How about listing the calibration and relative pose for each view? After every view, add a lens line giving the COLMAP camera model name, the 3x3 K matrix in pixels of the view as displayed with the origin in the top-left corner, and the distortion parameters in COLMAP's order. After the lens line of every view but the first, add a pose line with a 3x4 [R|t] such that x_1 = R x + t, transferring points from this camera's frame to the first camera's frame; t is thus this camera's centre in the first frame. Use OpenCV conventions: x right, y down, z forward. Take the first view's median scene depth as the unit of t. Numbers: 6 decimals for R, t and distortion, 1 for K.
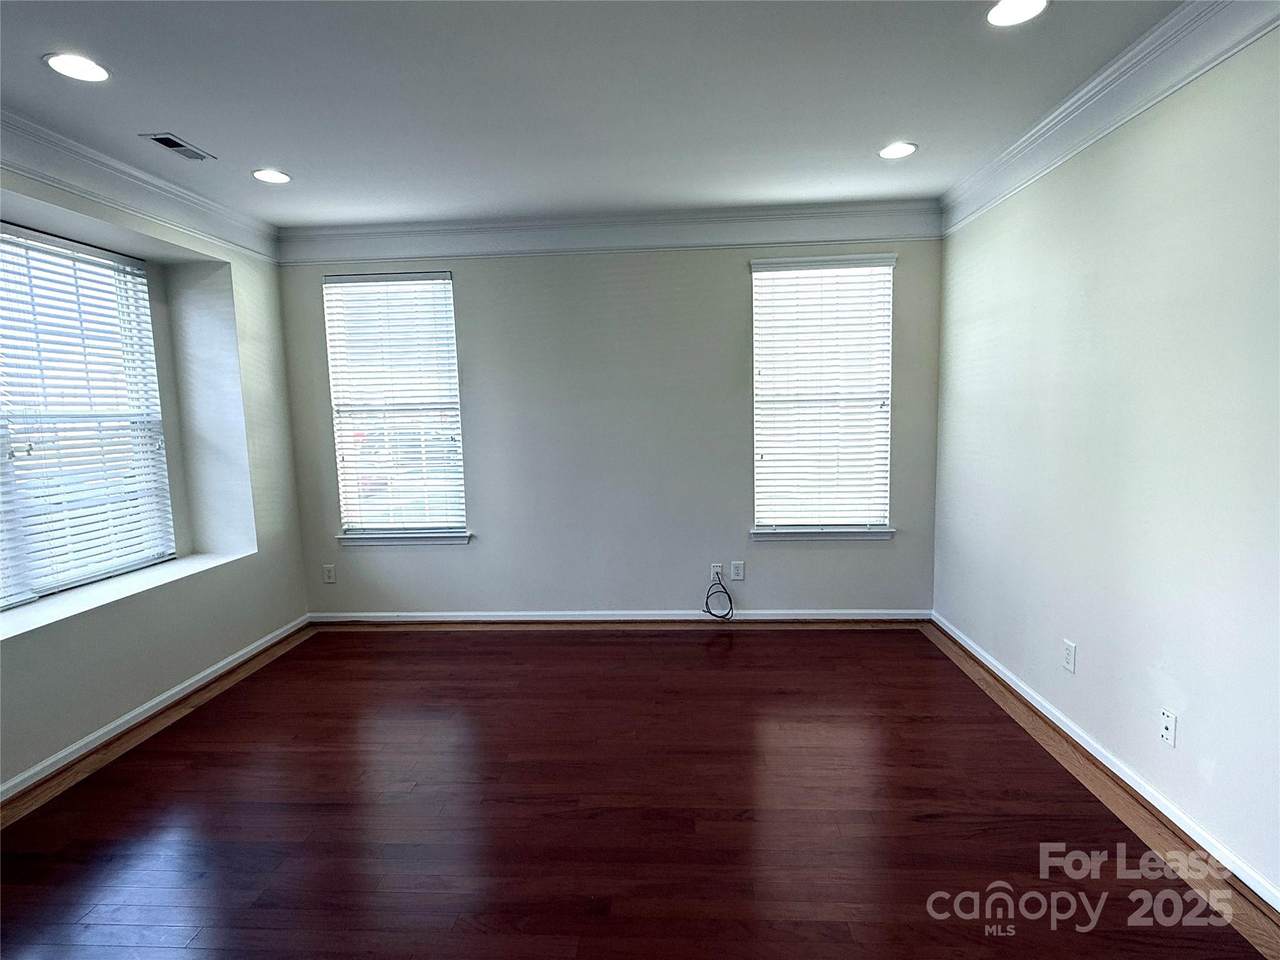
lens RADIAL K [[672.5, 0, 640.1], [0, 672.5, 474.4], [0, 0, 1]] dist [-0.001637, -0.000570]
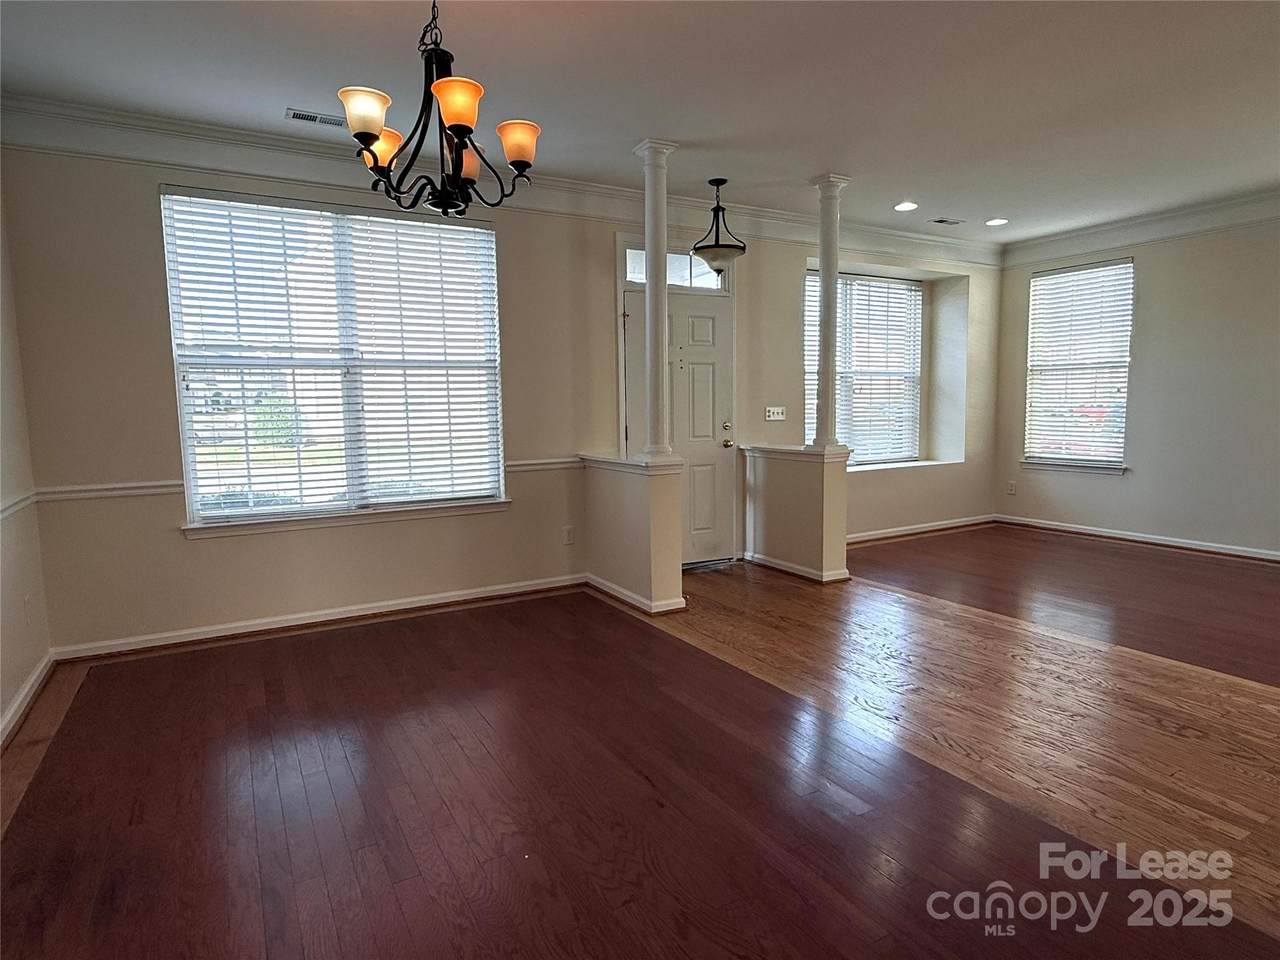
lens RADIAL K [[716.1, 0, 639.7], [0, 716.1, 483.0], [0, 0, 1]] dist [-0.007729, -0.000035]
pose [[0.553246, 0.113508, -0.825248, 0.366429], [-0.084140, 0.993221, 0.080204, 0.092448], [0.828758, 0.025064, 0.559046, -0.517917]]
